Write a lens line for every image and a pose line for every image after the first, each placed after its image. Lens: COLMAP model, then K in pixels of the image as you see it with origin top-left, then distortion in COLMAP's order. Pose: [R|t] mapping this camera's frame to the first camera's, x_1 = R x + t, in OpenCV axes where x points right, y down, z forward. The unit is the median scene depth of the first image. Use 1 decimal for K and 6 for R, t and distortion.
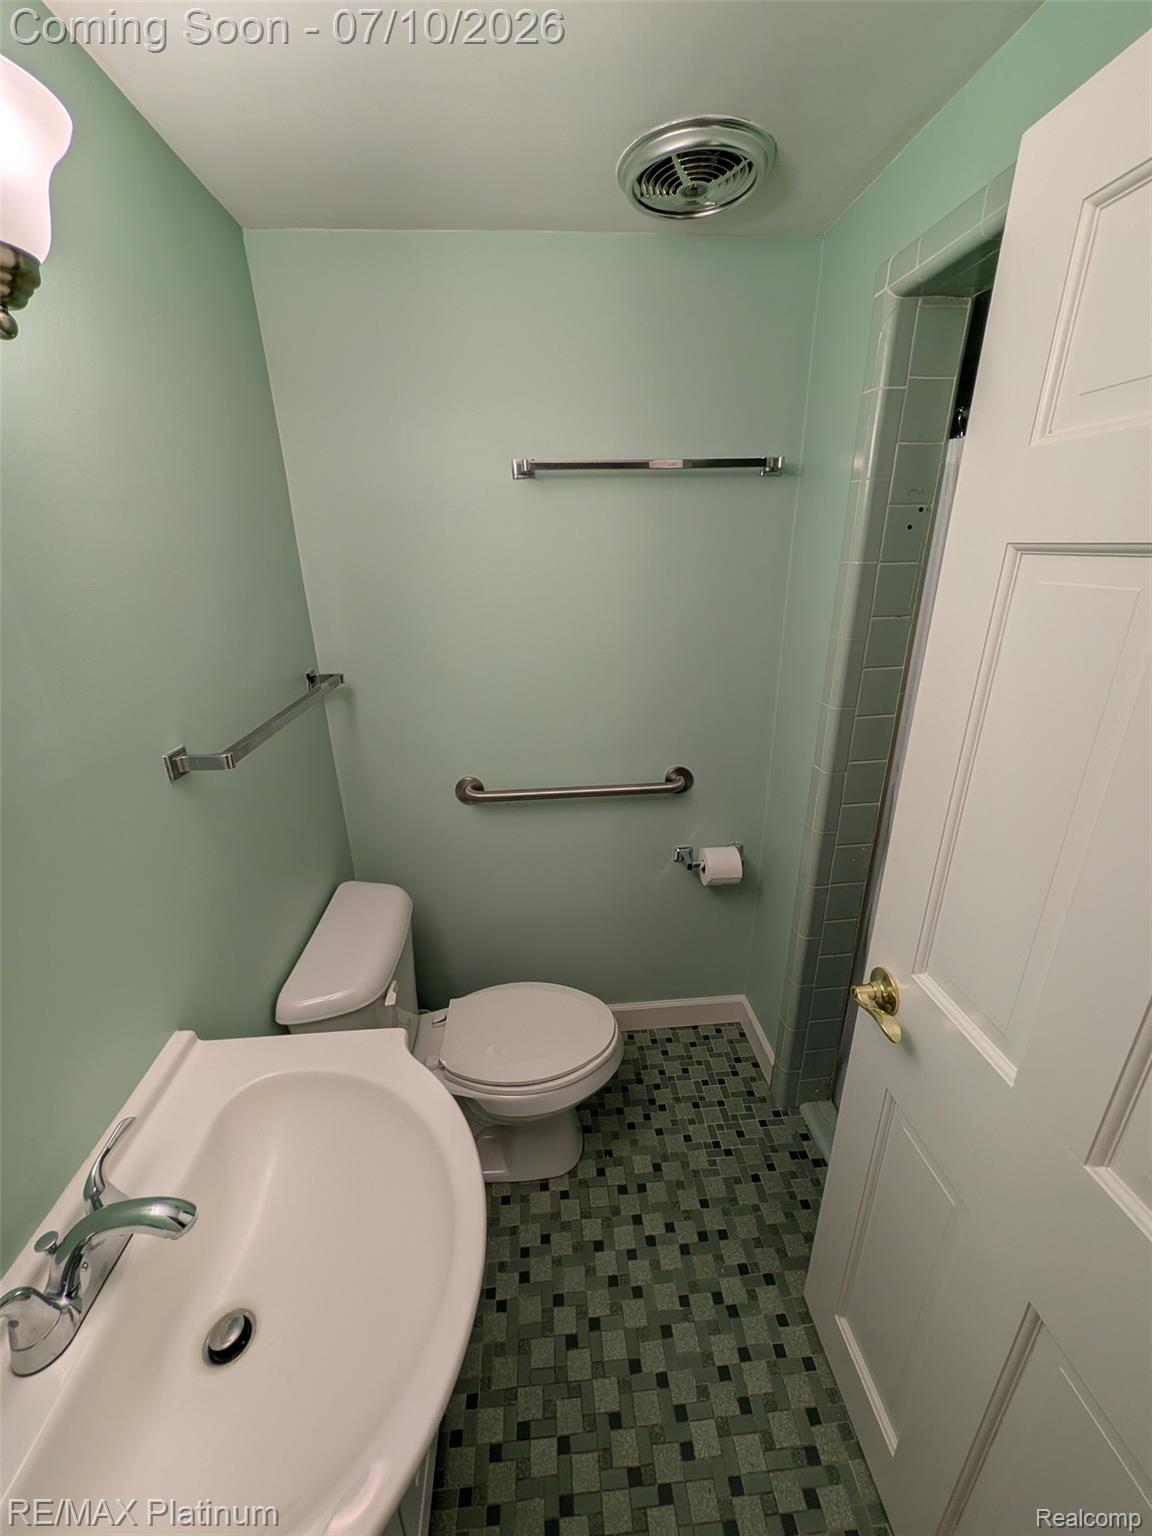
lens RADIAL K [[599.1, 0, 576.3], [0, 599.1, 765.3], [0, 0, 1]] dist [0.000819, 0.000311]
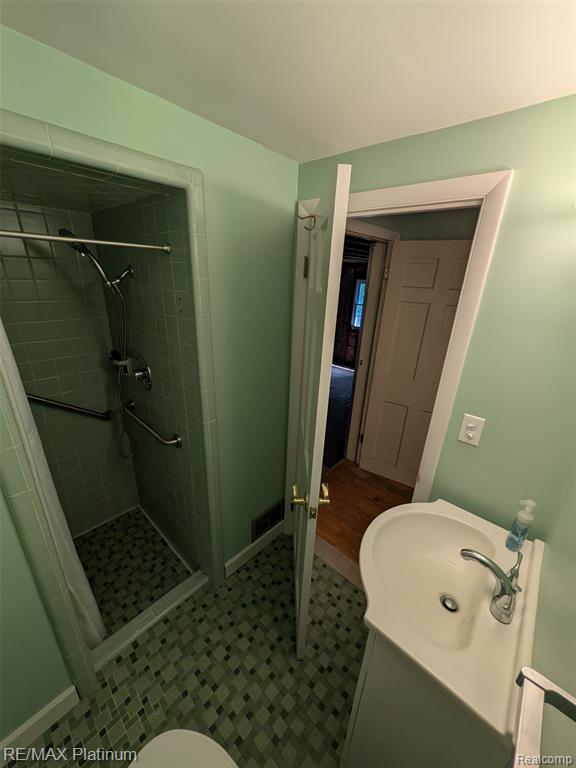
lens RADIAL K [[299.5, 0, 288.5], [0, 299.5, 385.0], [0, 0, 1]] dist [0.000819, 0.000311]
pose [[-0.684274, -0.269425, 0.677627, -0.371817], [0.228189, 0.803465, 0.549885, -0.424633], [-0.692603, 0.530899, -0.488311, 0.844645]]
